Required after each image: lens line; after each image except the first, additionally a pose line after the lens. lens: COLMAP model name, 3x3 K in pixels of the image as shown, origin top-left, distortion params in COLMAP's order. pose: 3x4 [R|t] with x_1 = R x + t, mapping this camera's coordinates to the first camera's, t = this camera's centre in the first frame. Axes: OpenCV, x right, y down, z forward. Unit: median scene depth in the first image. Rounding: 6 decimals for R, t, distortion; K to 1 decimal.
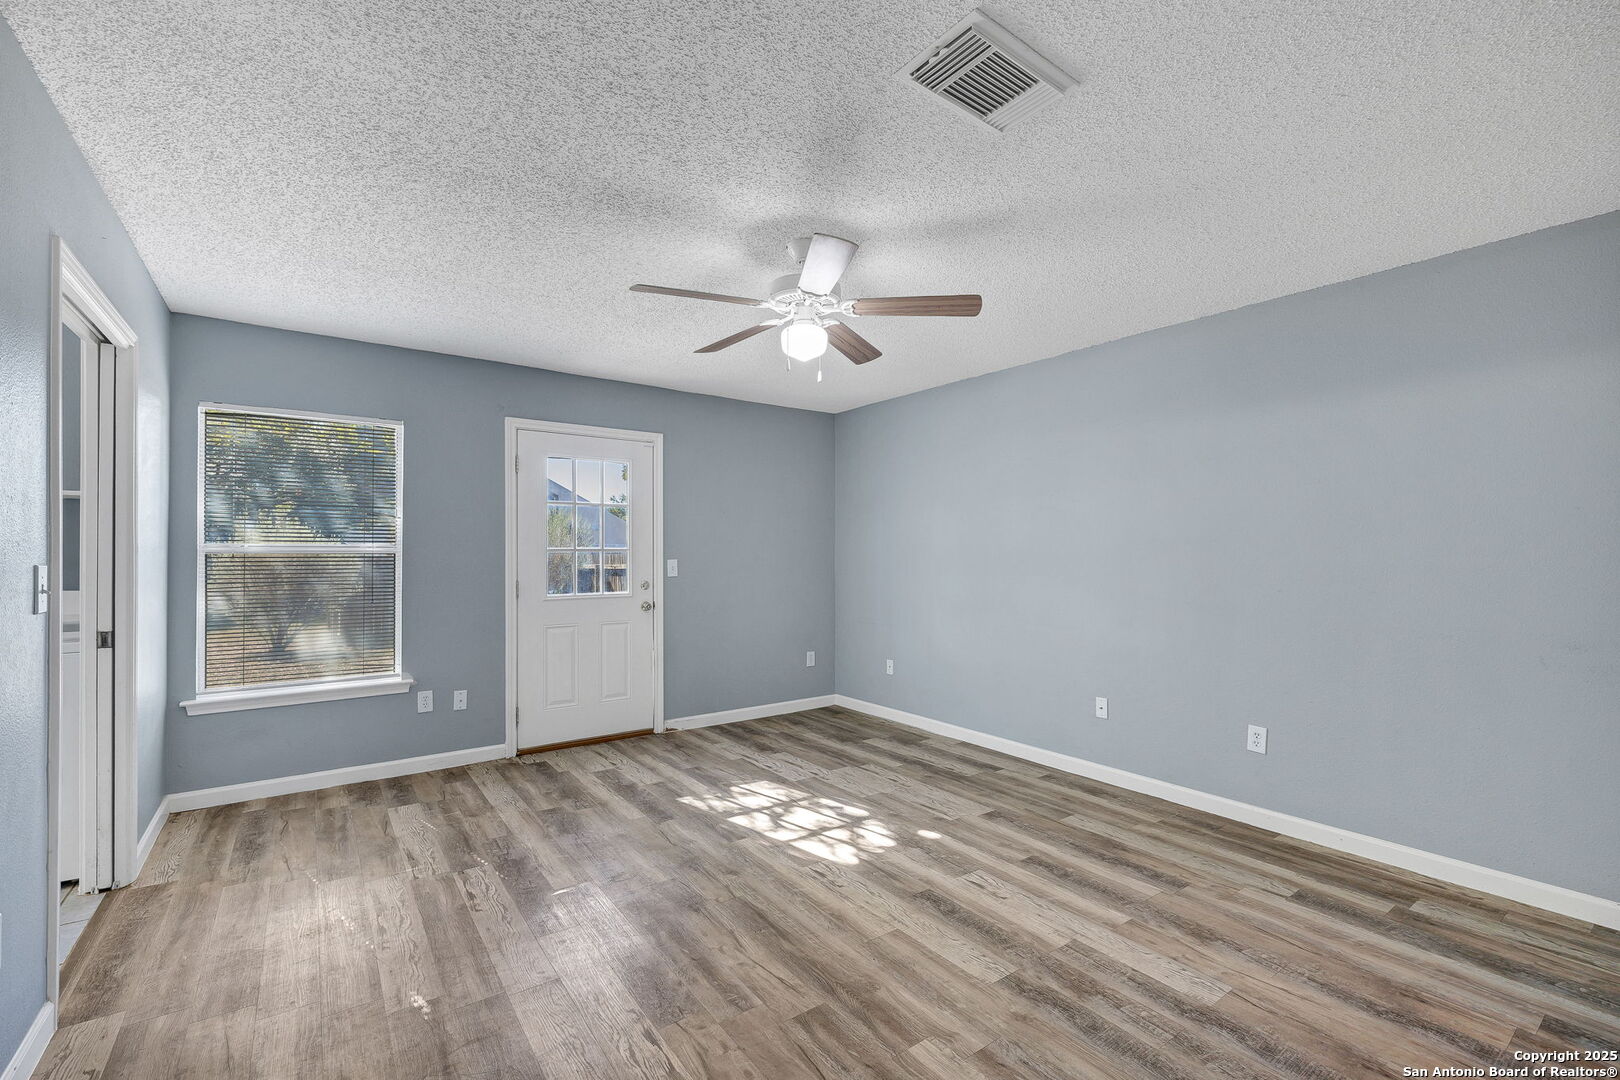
lens RADIAL K [[692.9, 0, 817.7], [0, 692.9, 544.2], [0, 0, 1]] dist [-0.000739, -0.000278]
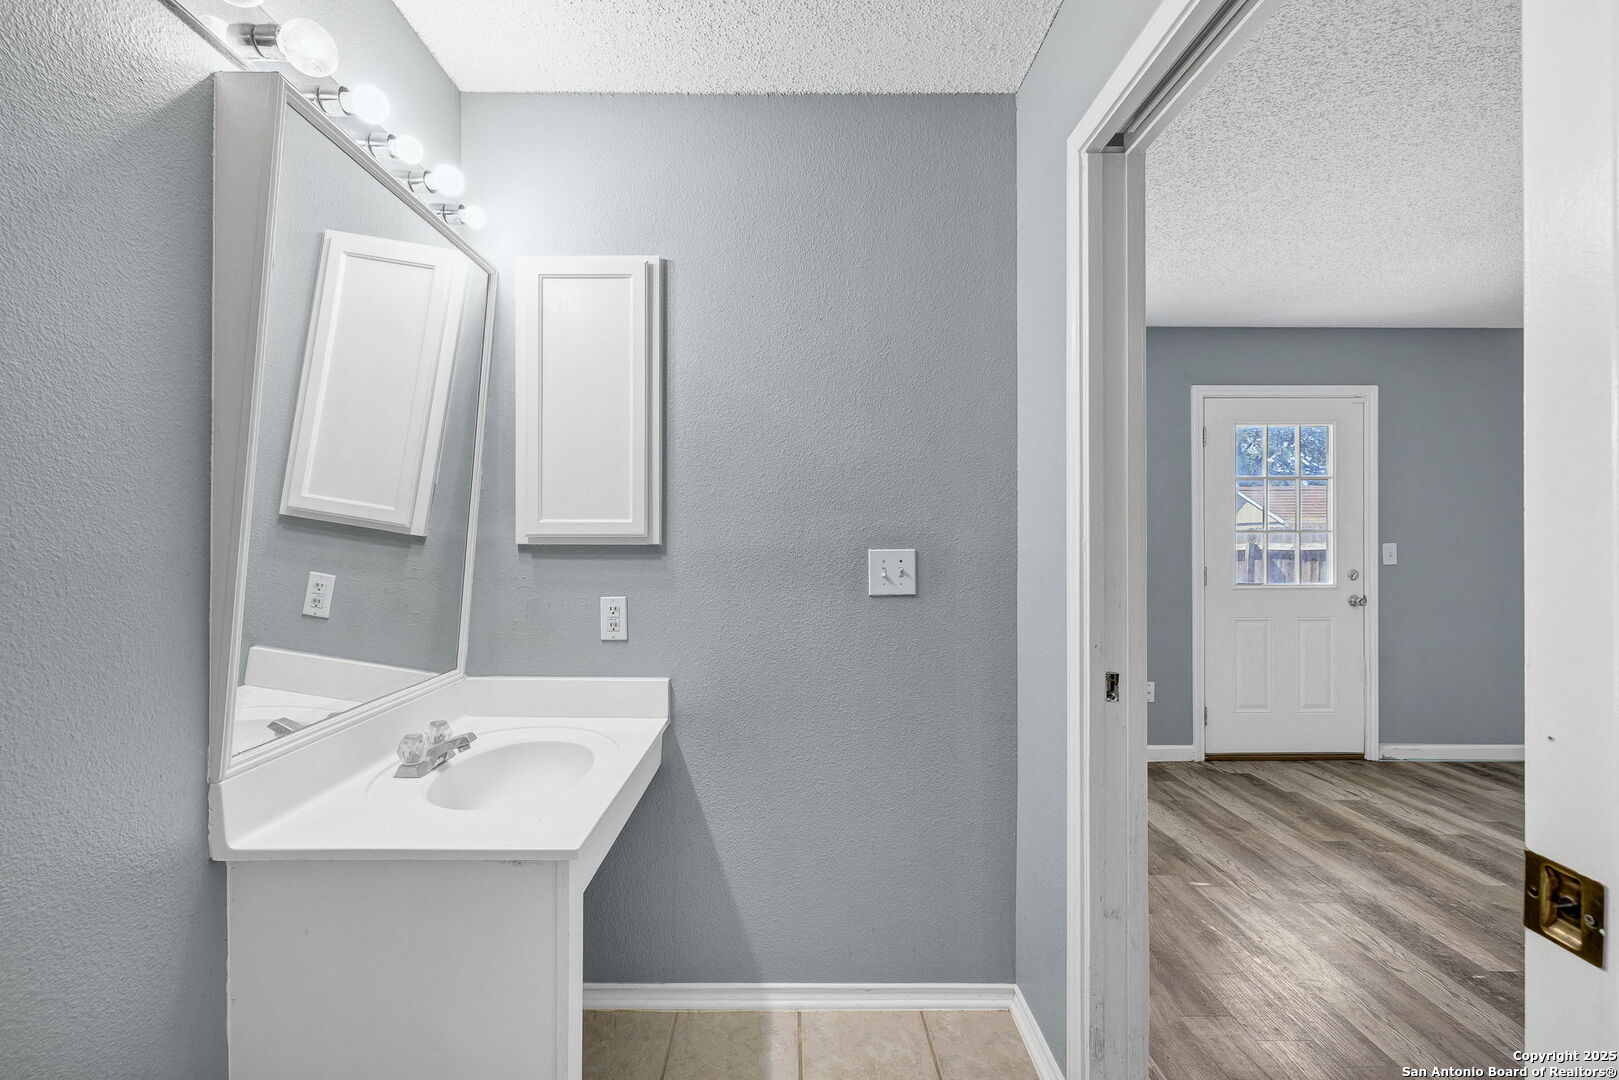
lens RADIAL K [[692.5, 0, 802.4], [0, 692.5, 538.7], [0, 0, 1]] dist [-0.000739, -0.000278]
pose [[0.807295, -0.006264, -0.590115, -0.369298], [0.012691, 0.999897, 0.006747, 0.004200], [0.590011, -0.012936, 0.807291, -0.038997]]
